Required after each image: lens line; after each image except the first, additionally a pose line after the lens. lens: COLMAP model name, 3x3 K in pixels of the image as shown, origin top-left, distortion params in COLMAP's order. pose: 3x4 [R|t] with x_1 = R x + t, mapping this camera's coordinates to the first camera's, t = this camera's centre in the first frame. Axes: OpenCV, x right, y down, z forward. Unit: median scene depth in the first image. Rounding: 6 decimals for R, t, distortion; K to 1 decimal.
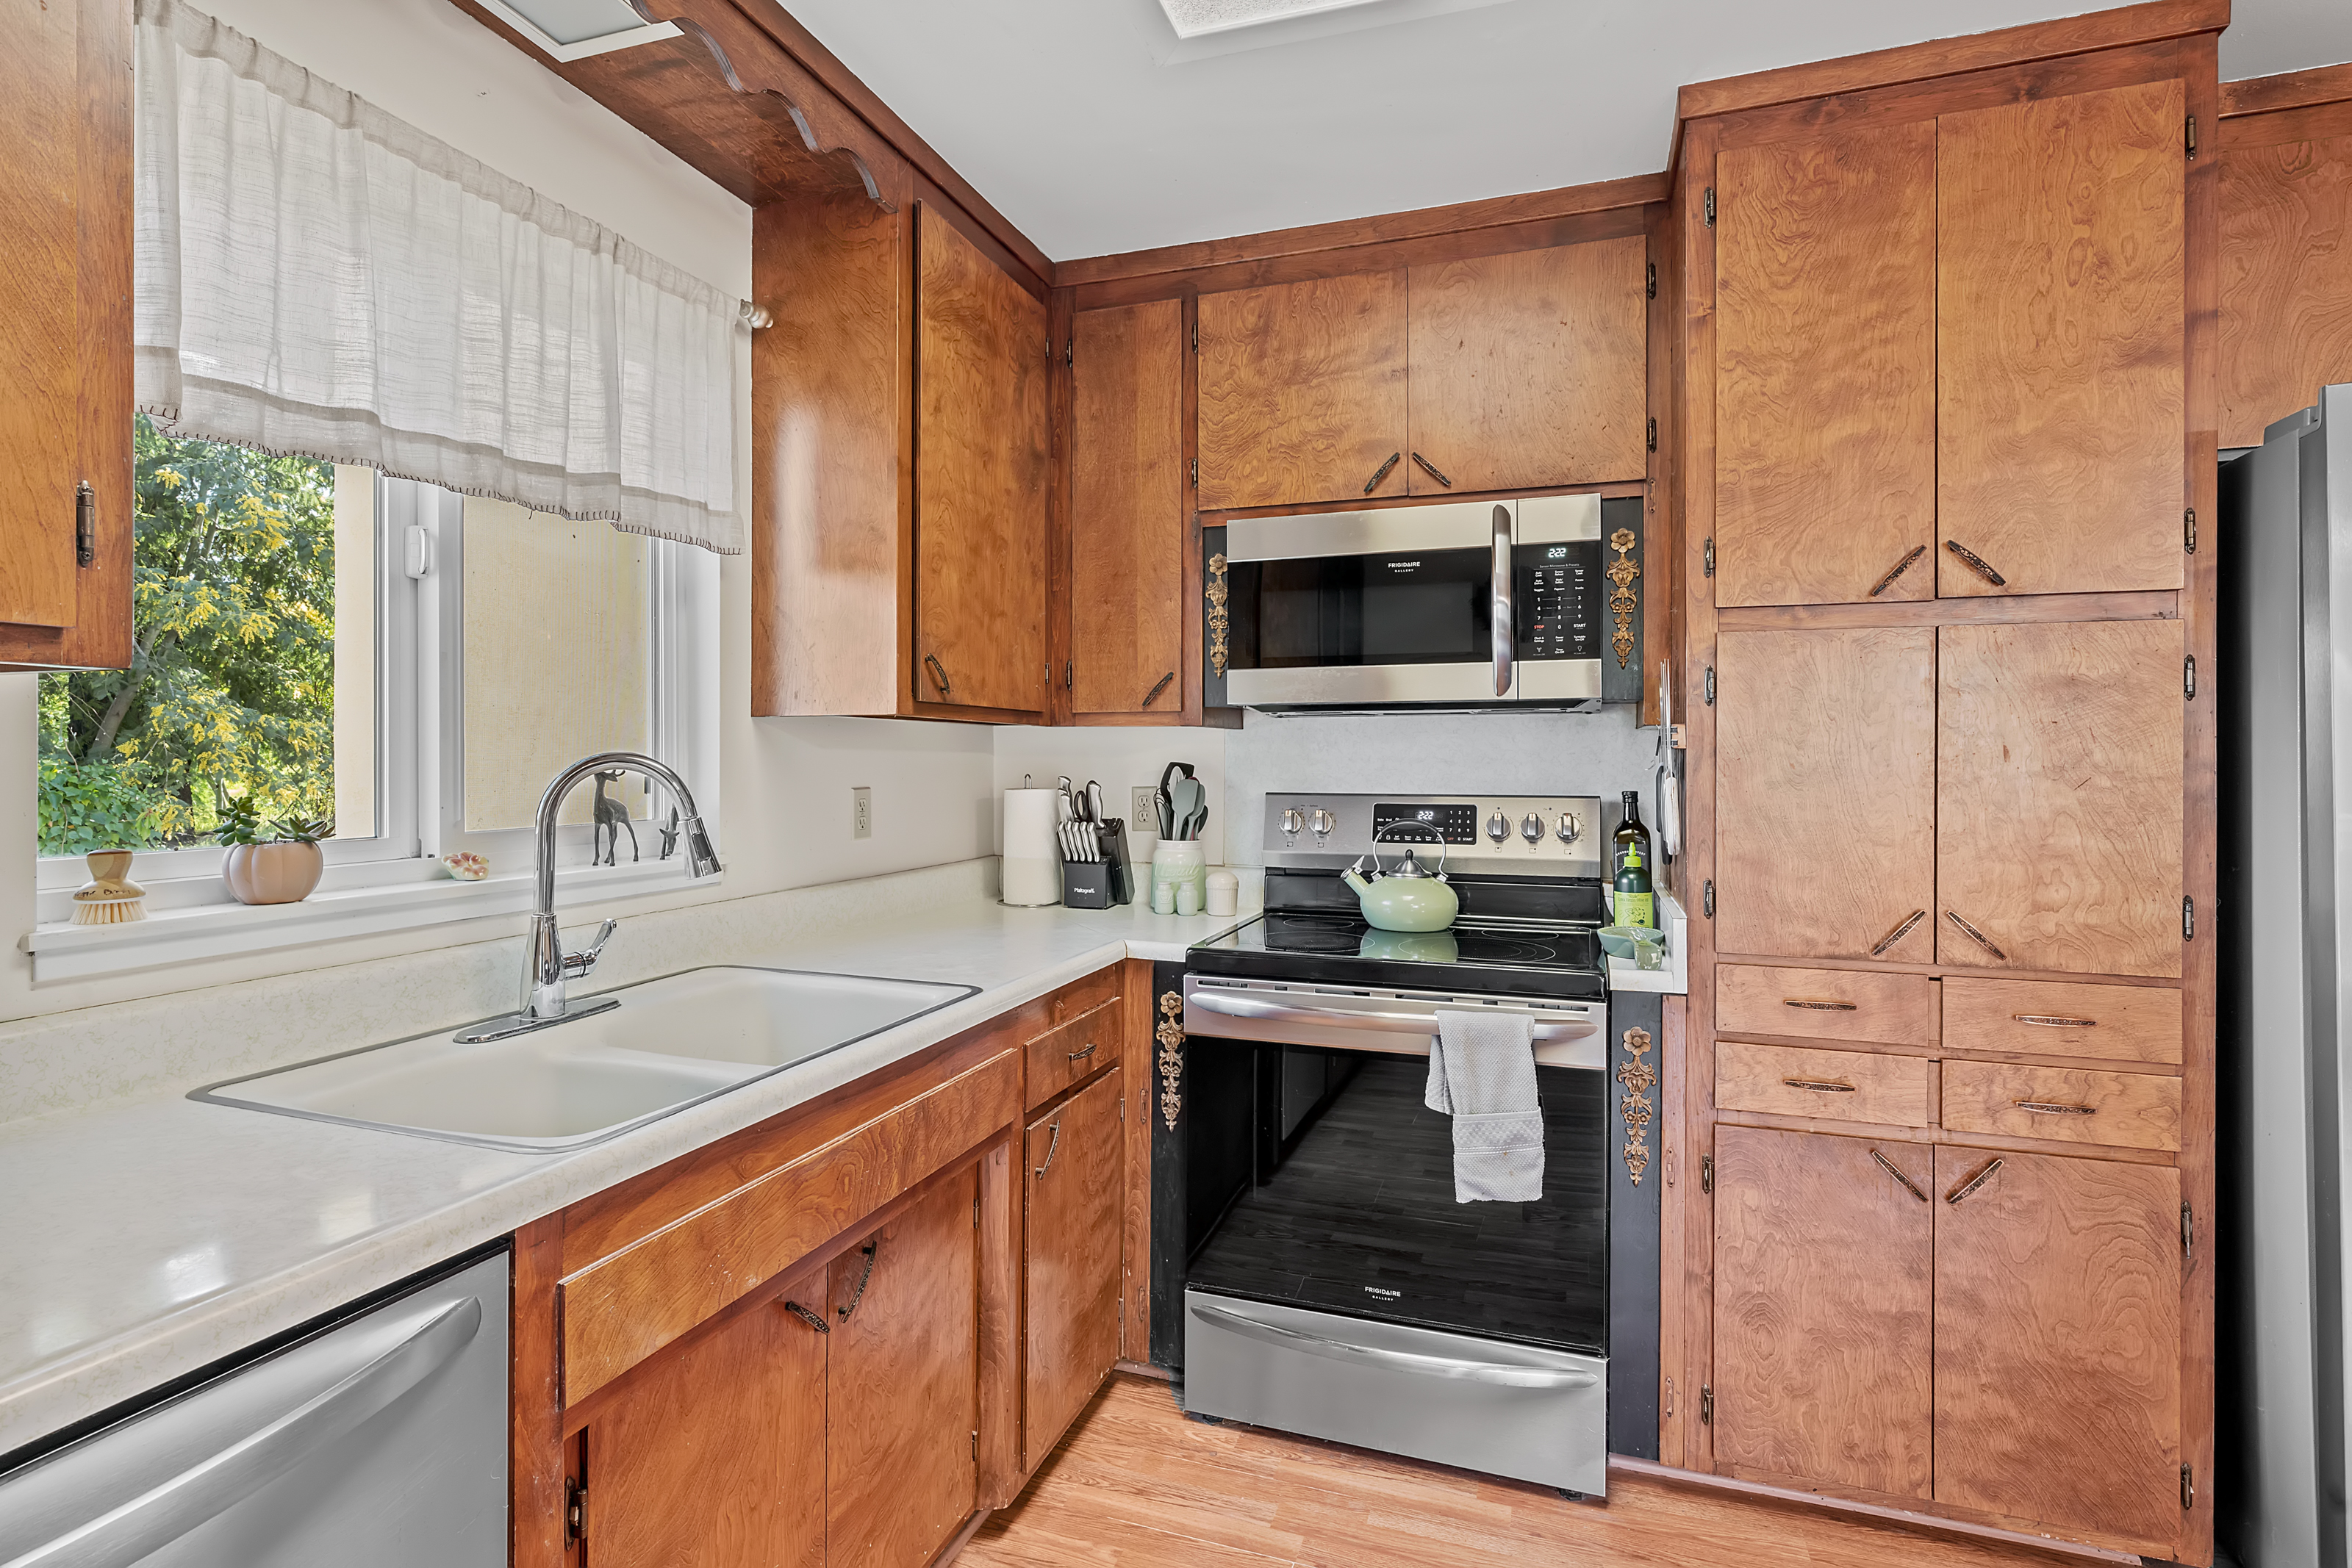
lens RADIAL K [[1154.0, 0, 1178.0], [0, 1154.0, 767.1], [0, 0, 1]] dist [-0.009771, 0.004465]
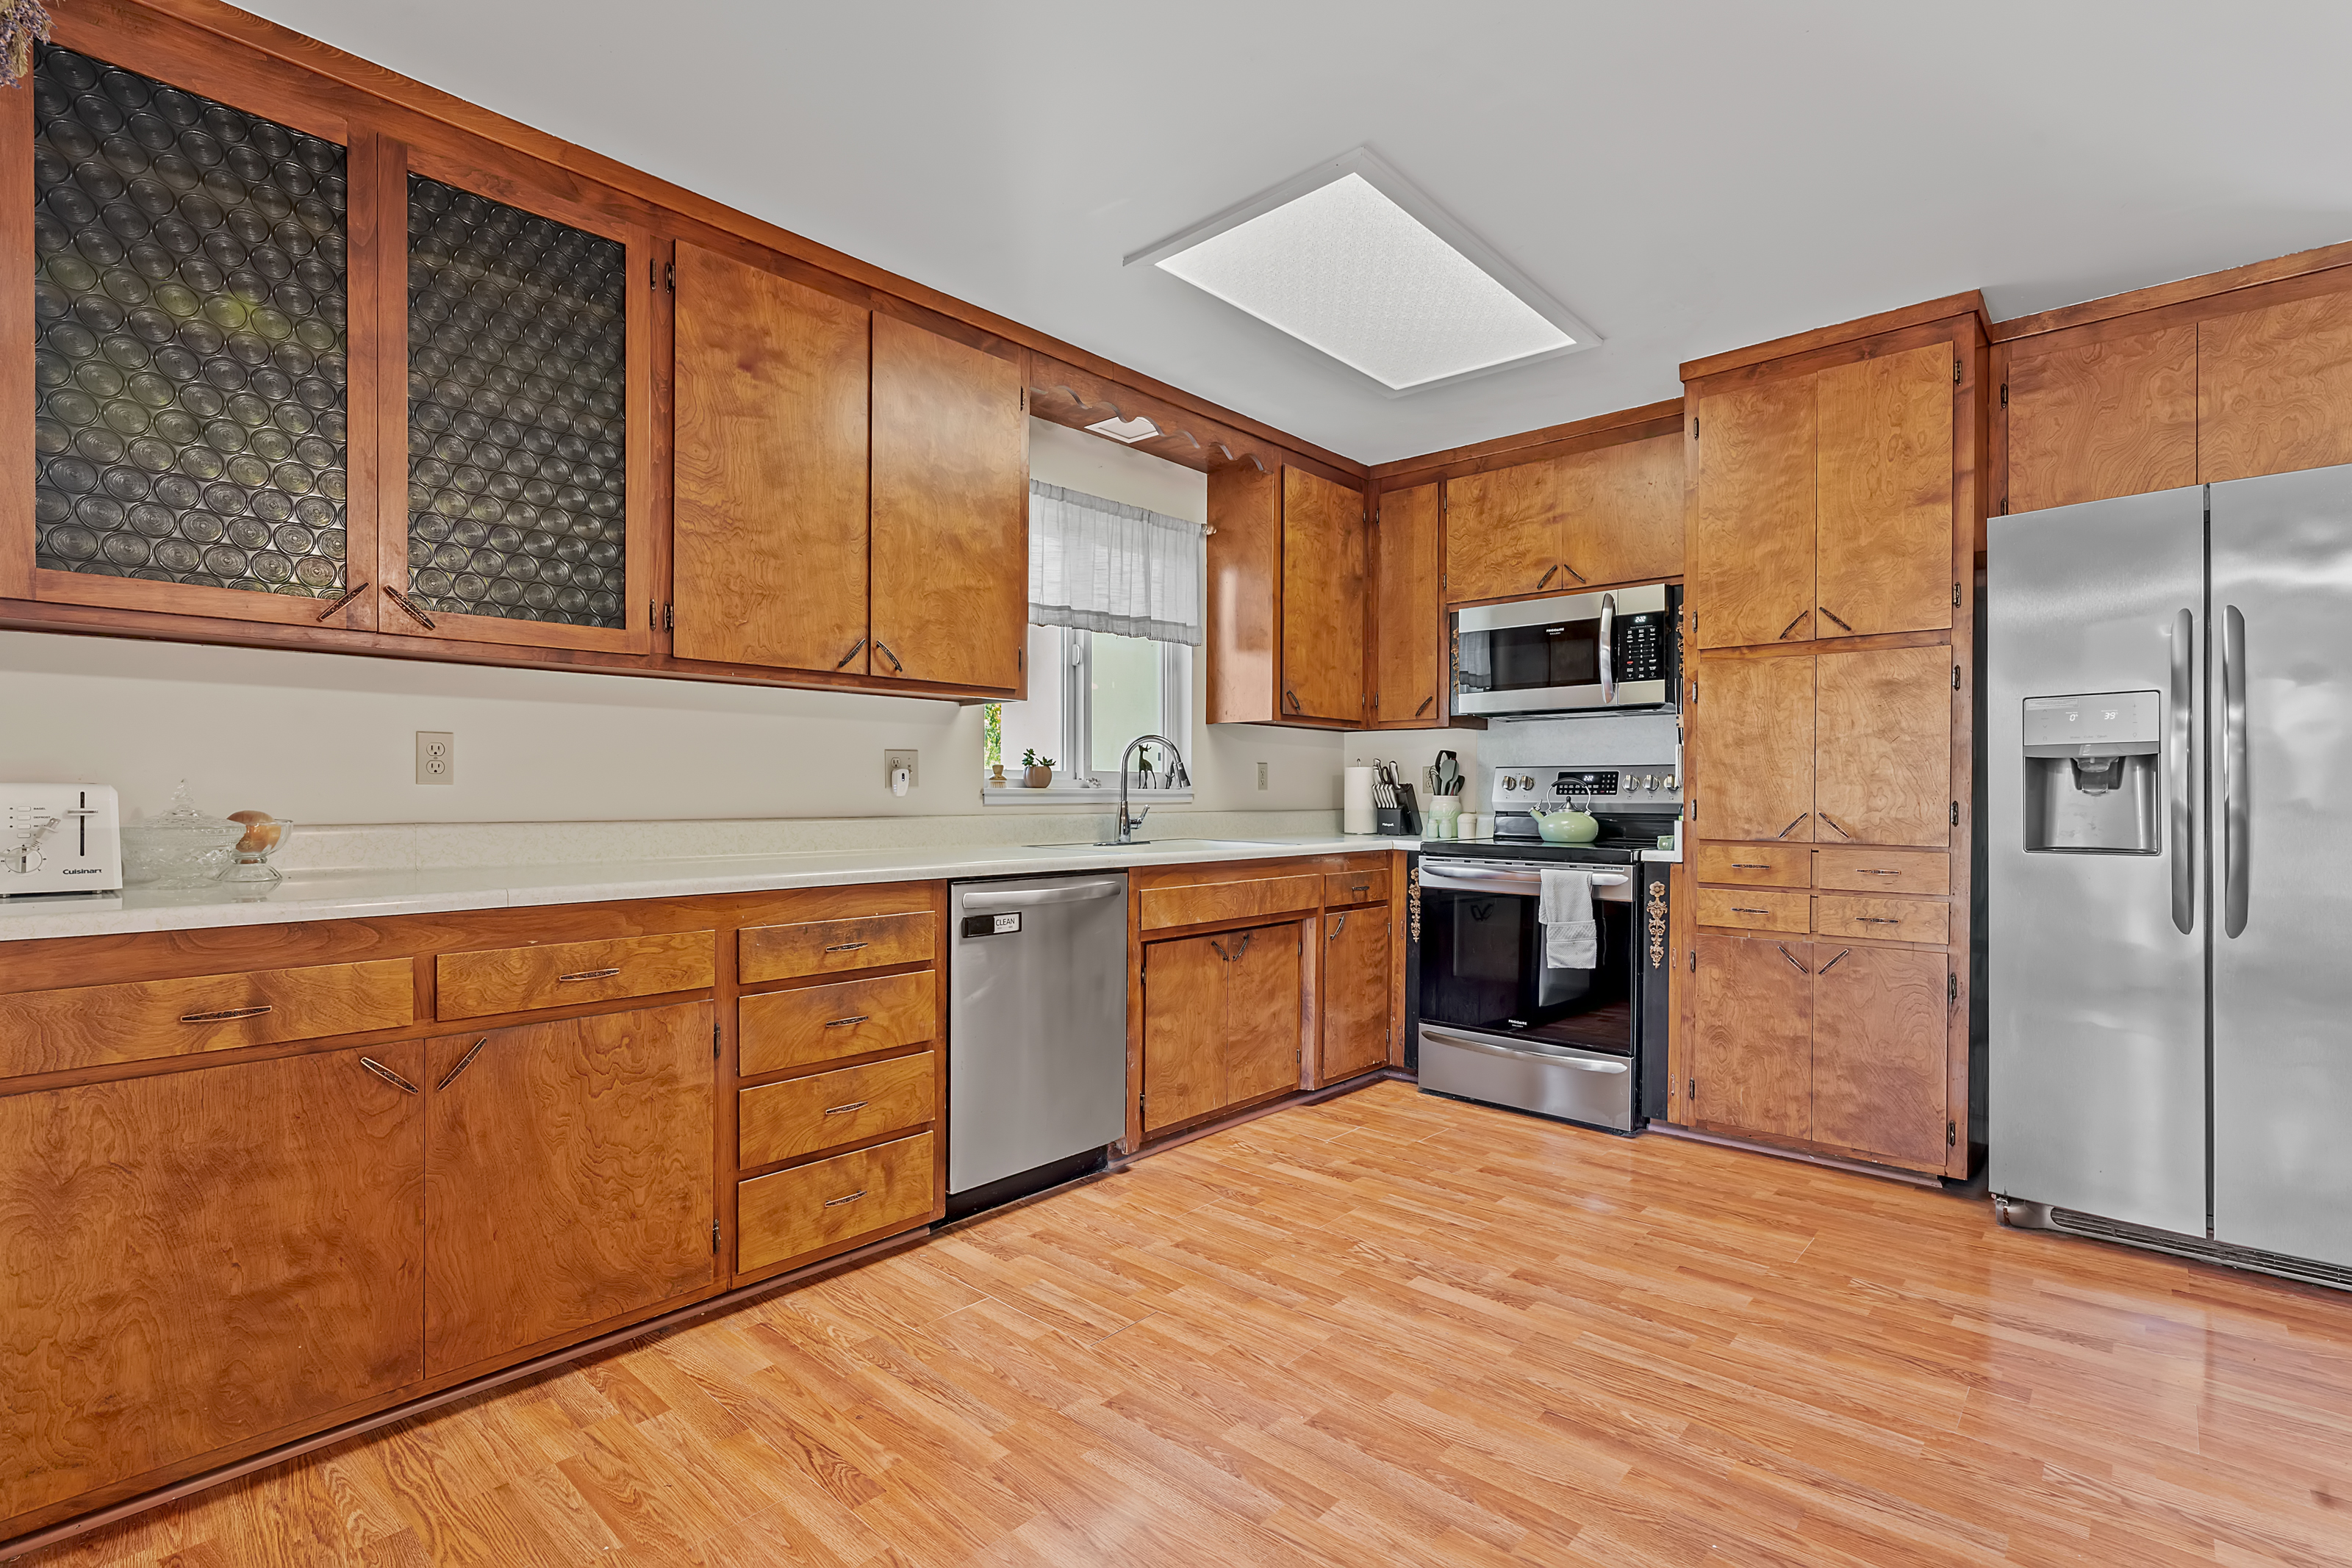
lens RADIAL K [[1066.3, 0, 1181.9], [0, 1066.3, 809.4], [0, 0, 1]] dist [-0.010229, 0.004530]
pose [[0.922864, 0.007570, -0.385052, 0.378915], [-0.003991, 0.999941, 0.010094, 0.105137], [0.385105, -0.007779, 0.922840, -0.904160]]
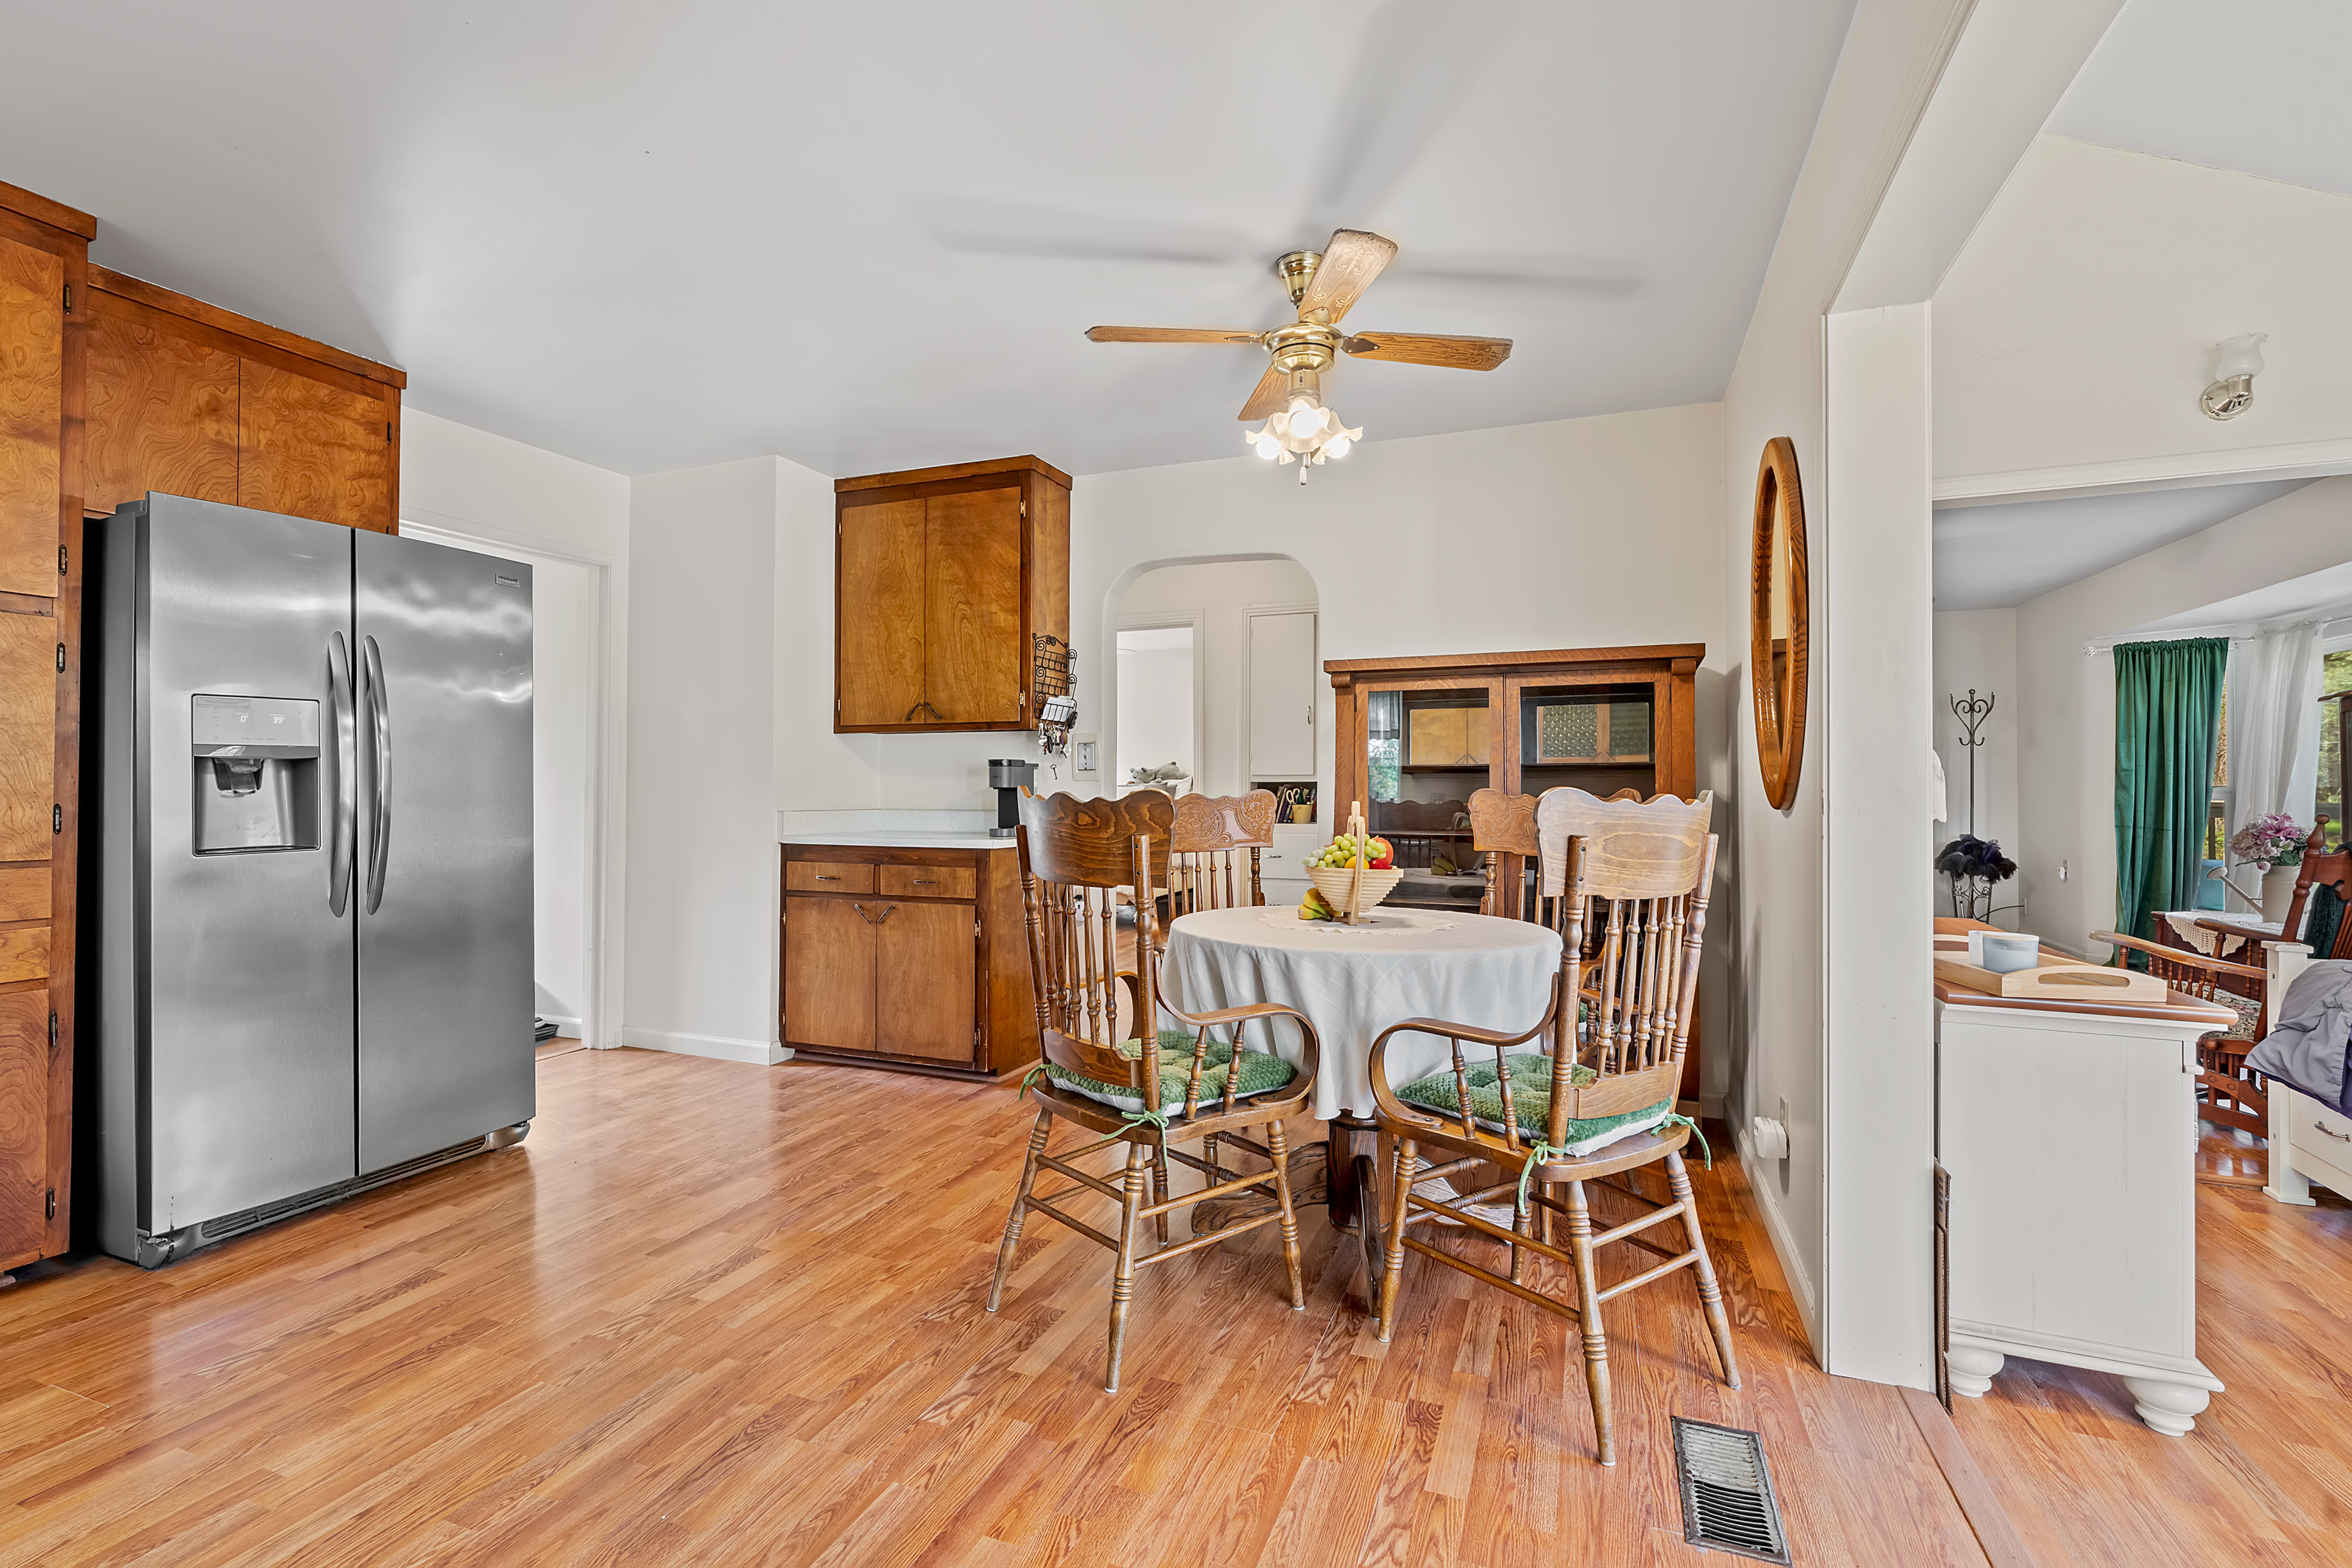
lens RADIAL K [[1066.3, 0, 1163.5], [0, 1066.3, 767.8], [0, 0, 1]] dist [-0.010229, 0.004530]
pose [[0.045232, 0.016226, 0.998845, -0.398237], [0.001661, 0.999865, -0.016318, 0.083551], [-0.998975, 0.002397, 0.045199, -0.459009]]
